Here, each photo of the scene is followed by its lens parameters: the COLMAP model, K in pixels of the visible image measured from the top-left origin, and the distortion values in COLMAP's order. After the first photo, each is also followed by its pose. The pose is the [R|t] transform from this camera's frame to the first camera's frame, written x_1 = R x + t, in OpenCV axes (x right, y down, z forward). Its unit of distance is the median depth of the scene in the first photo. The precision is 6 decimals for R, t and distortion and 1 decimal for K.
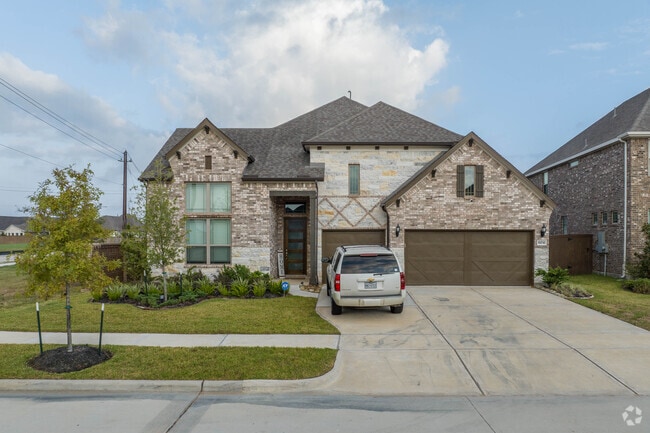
lens RADIAL K [[451.7, 0, 324.8], [0, 451.7, 240.9], [0, 0, 1]] dist [-0.038786, 0.002181]
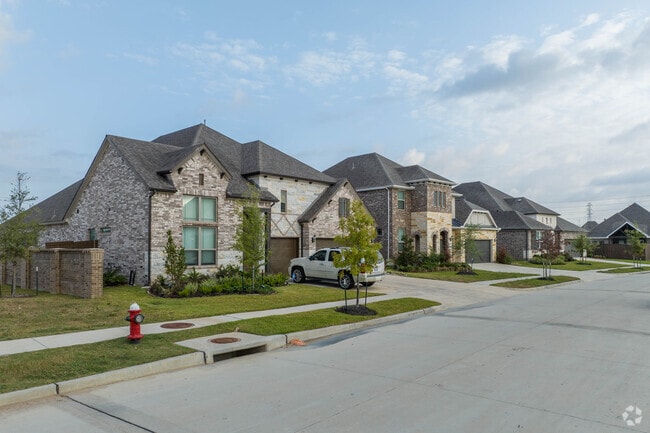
lens RADIAL K [[451.7, 0, 324.8], [0, 451.7, 240.9], [0, 0, 1]] dist [-0.038786, 0.002181]
pose [[0.679029, 0.005951, 0.734087, -0.903914], [0.005775, 0.999893, -0.013447, 0.005049], [-0.734089, 0.013370, 0.678922, -0.041094]]
